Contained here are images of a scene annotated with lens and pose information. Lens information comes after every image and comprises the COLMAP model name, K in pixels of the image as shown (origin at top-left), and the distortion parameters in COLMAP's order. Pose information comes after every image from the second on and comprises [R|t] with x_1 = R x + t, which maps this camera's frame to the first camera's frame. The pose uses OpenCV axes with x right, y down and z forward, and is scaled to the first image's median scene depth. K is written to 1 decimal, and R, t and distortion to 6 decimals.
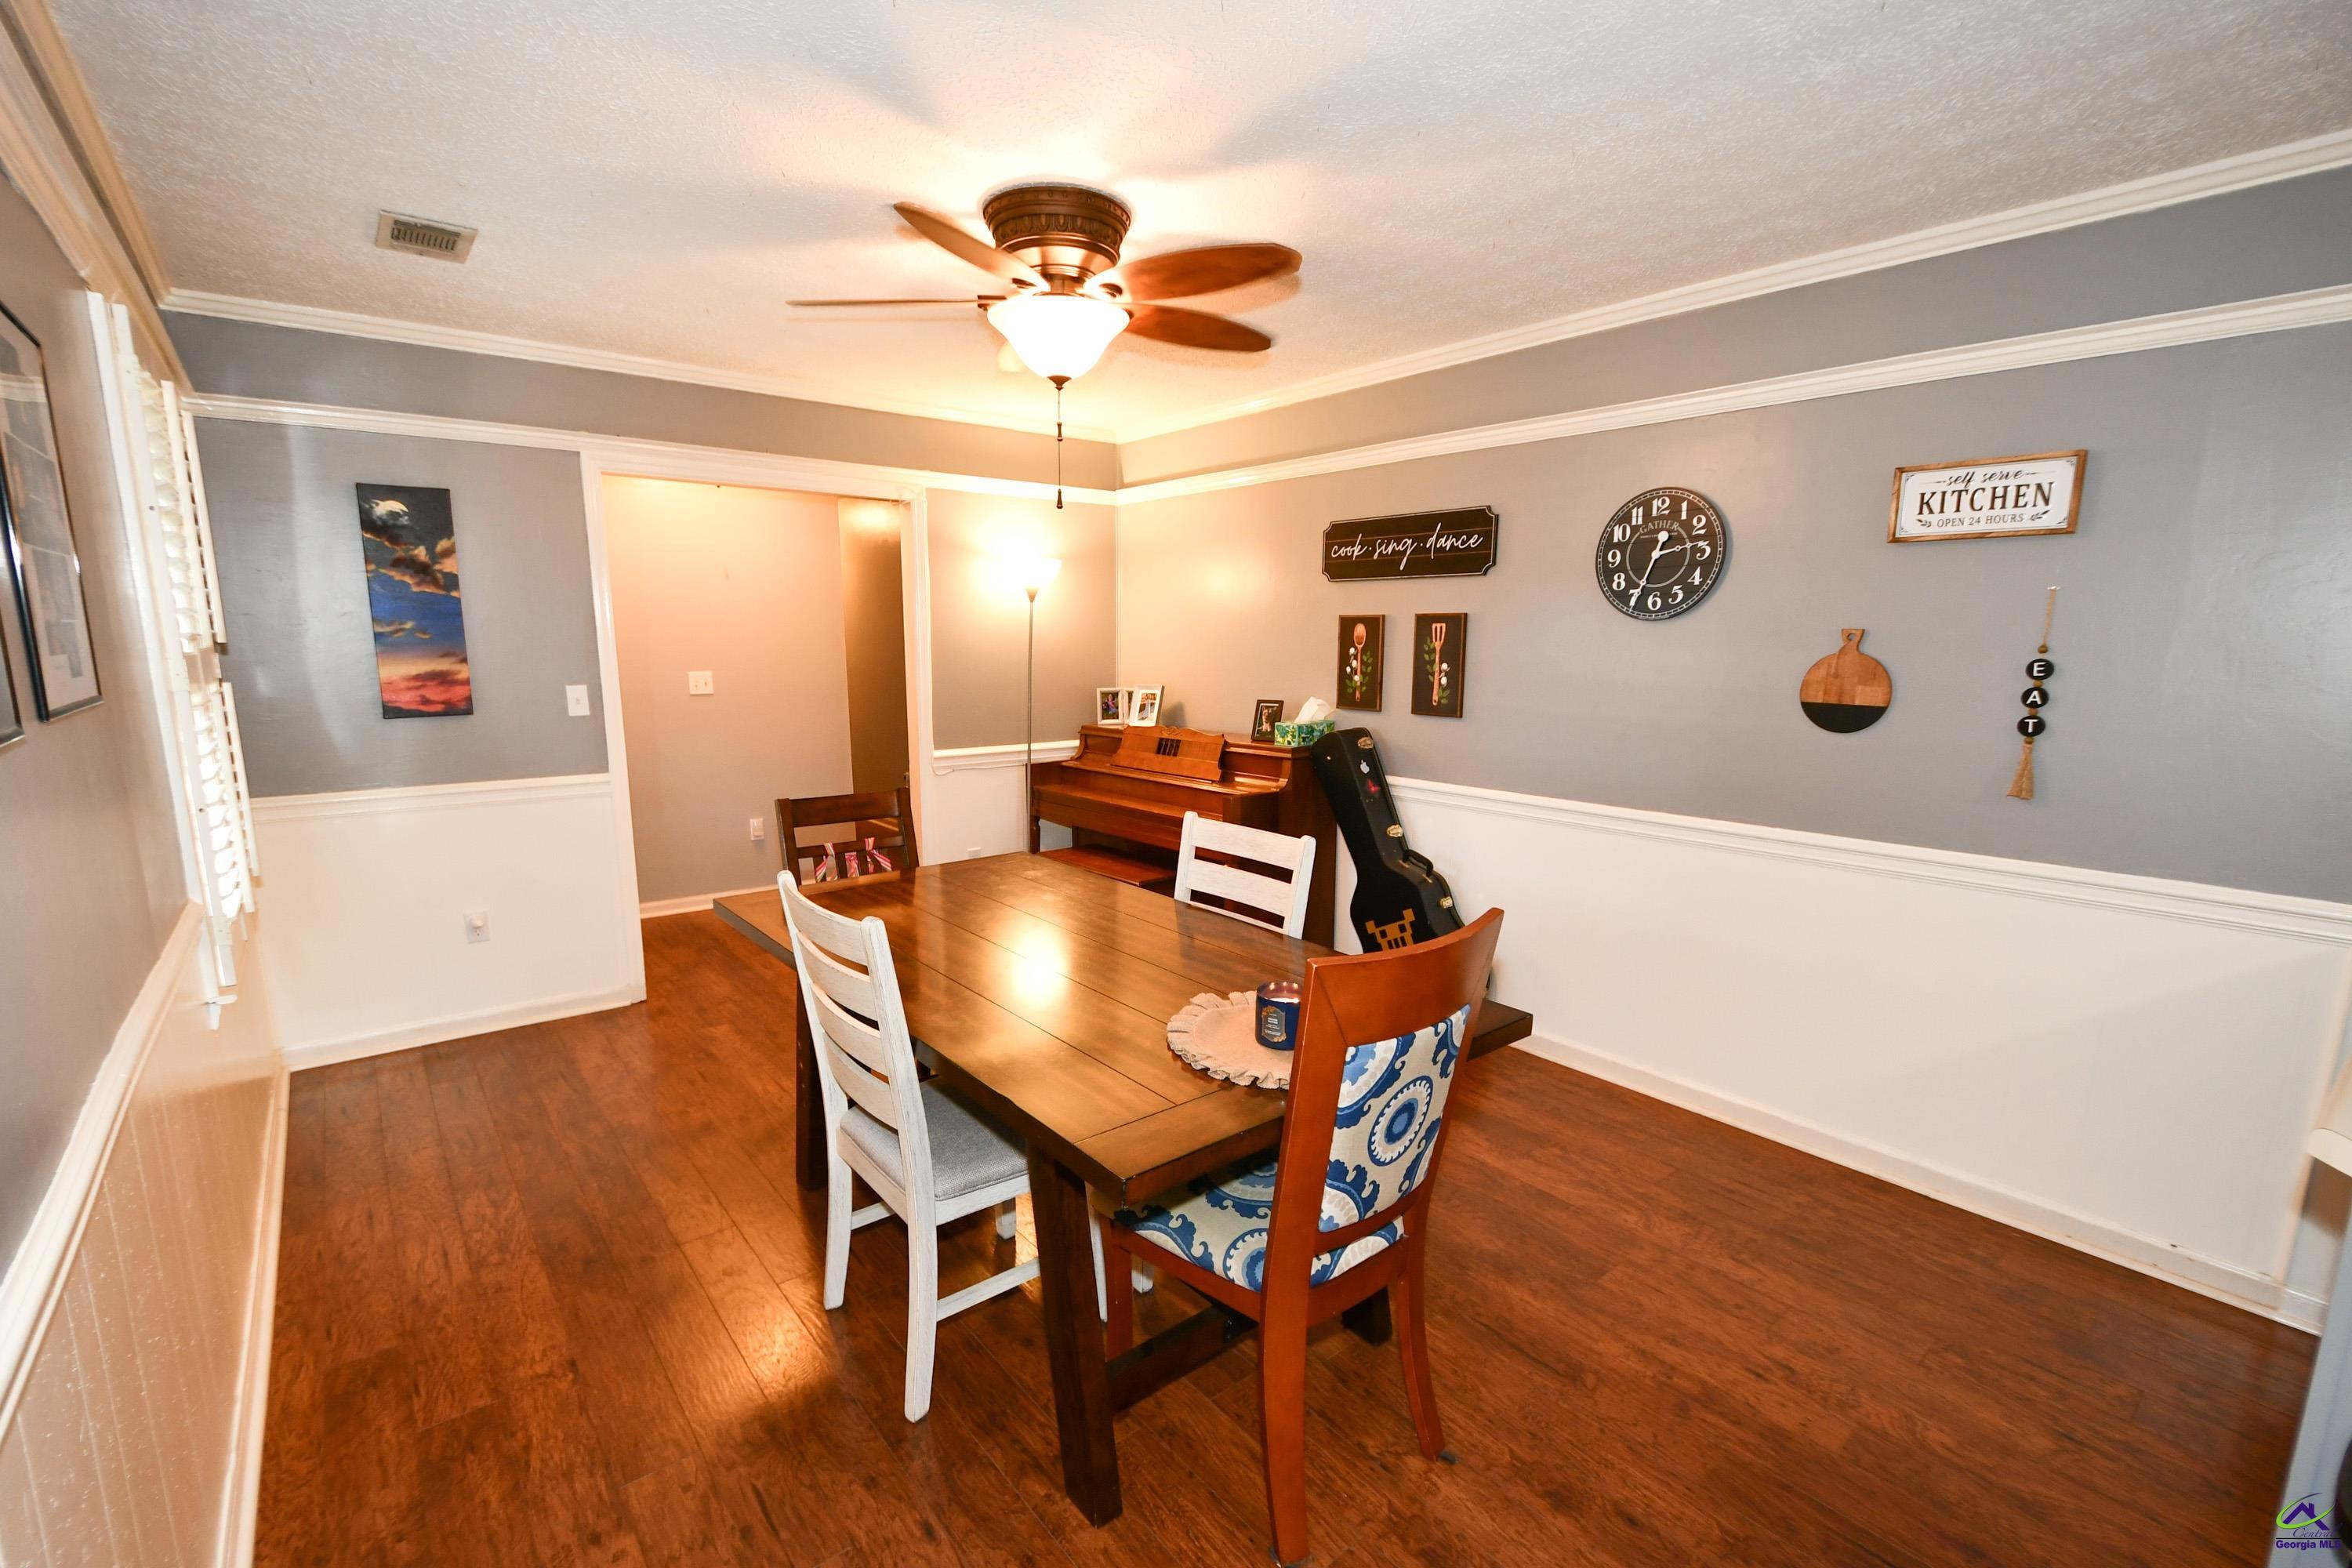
lens RADIAL K [[1028.2, 0, 1156.6], [0, 1028.2, 818.4], [0, 0, 1]] dist [0.005434, -0.007160]
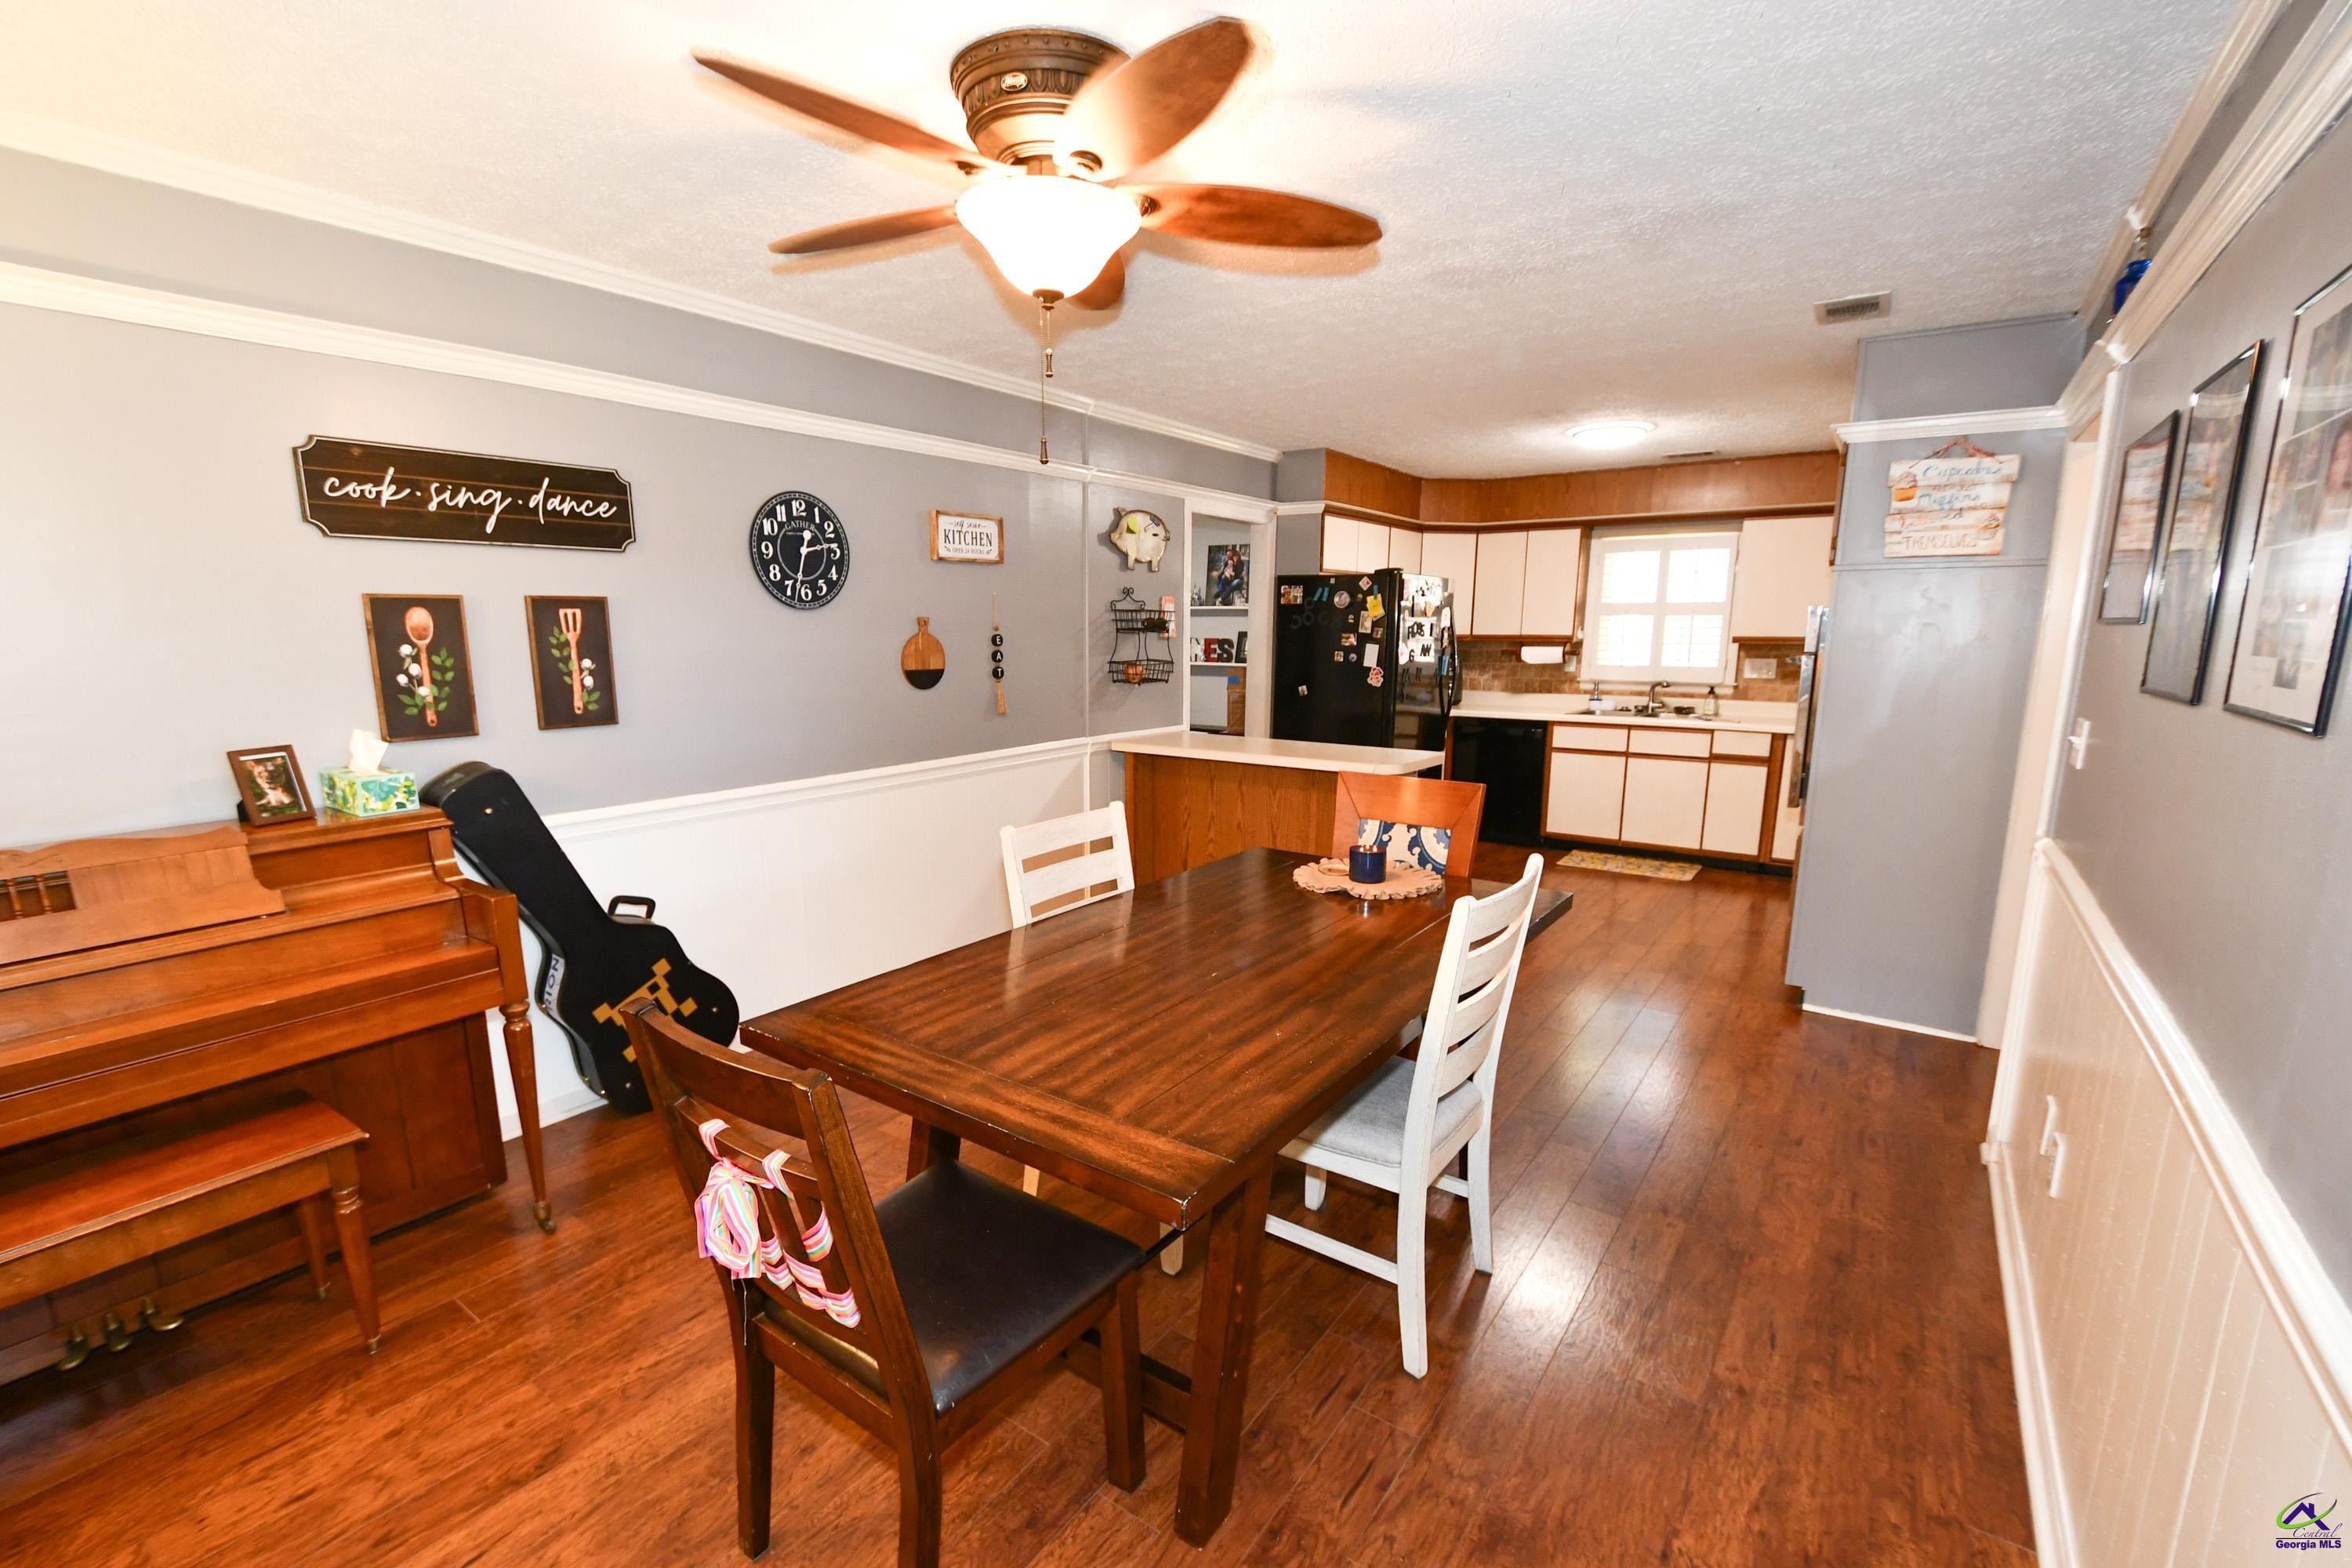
lens RADIAL K [[1028.2, 0, 1154.2], [0, 1028.2, 820.0], [0, 0, 1]] dist [0.005434, -0.007160]
pose [[-0.262529, -0.189044, 0.946225, -0.739238], [0.169983, 0.956224, 0.238204, -0.177934], [-0.949834, 0.223378, -0.218902, 0.949268]]
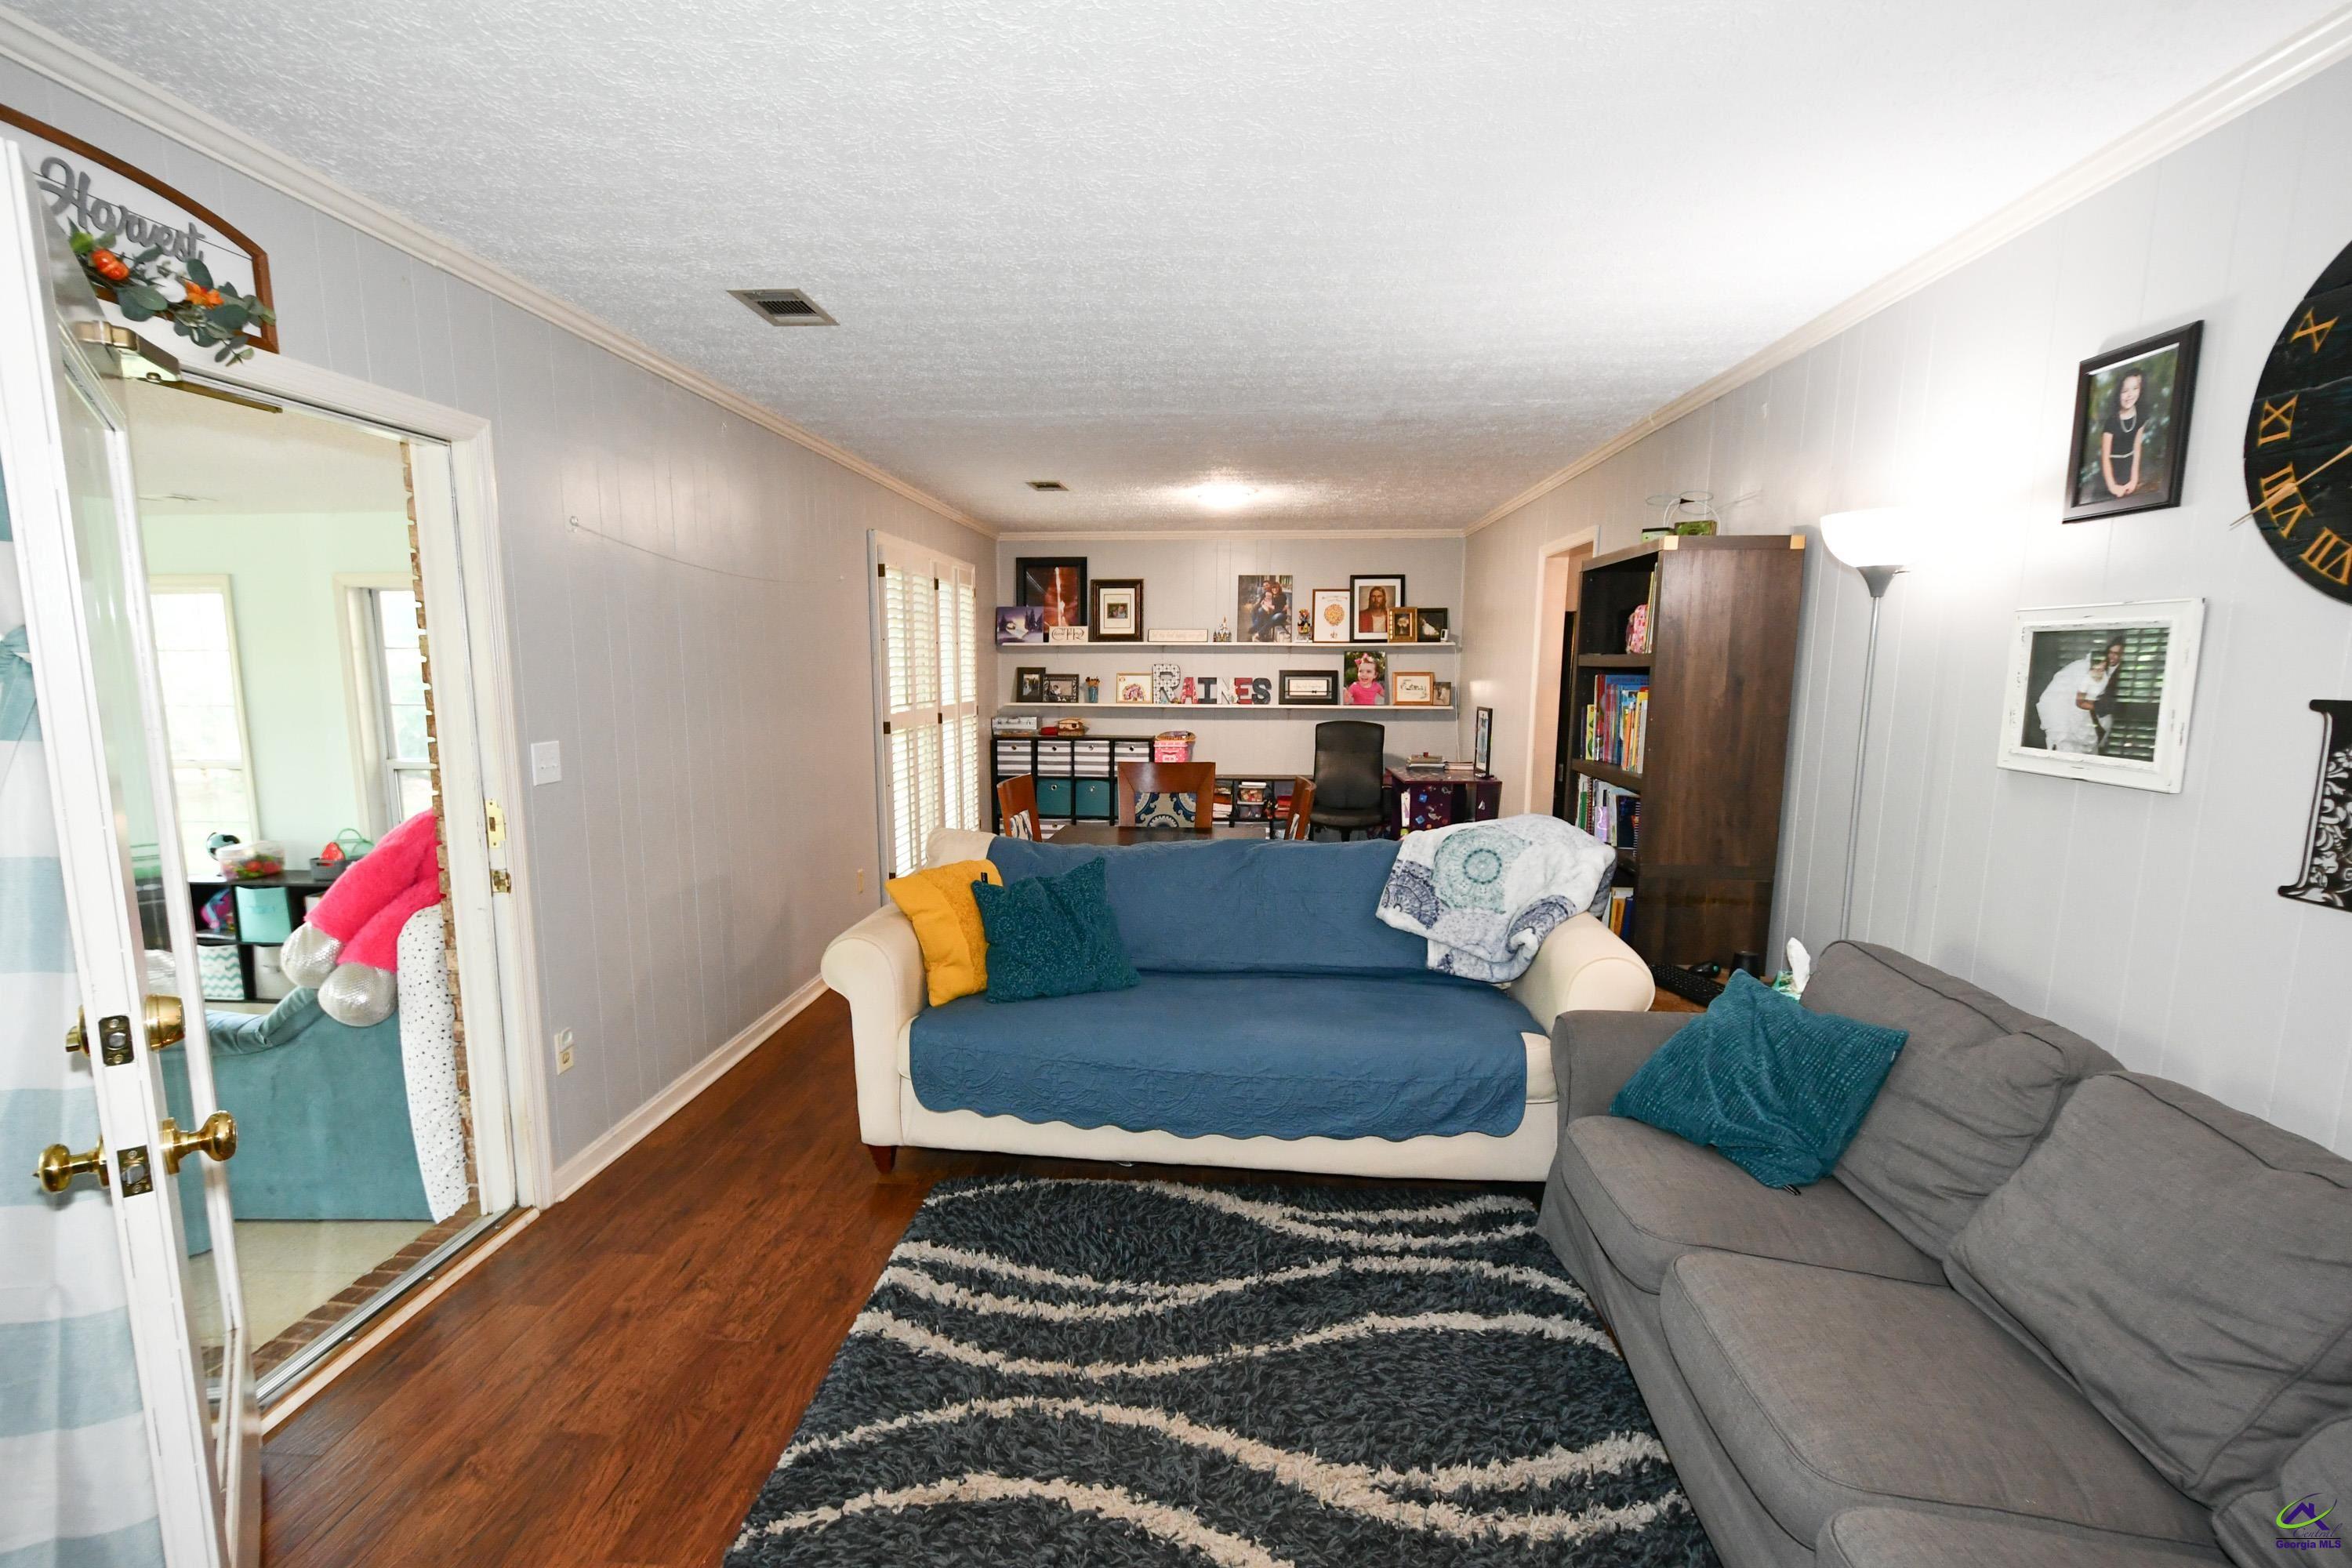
lens RADIAL K [[1028.2, 0, 1161.2], [0, 1028.2, 821.0], [0, 0, 1]] dist [0.005434, -0.007160]
pose [[-0.734296, -0.115257, 0.668973, 0.396488], [0.114187, 0.950467, 0.289093, -0.377143], [-0.669157, 0.288668, -0.684763, 2.051004]]
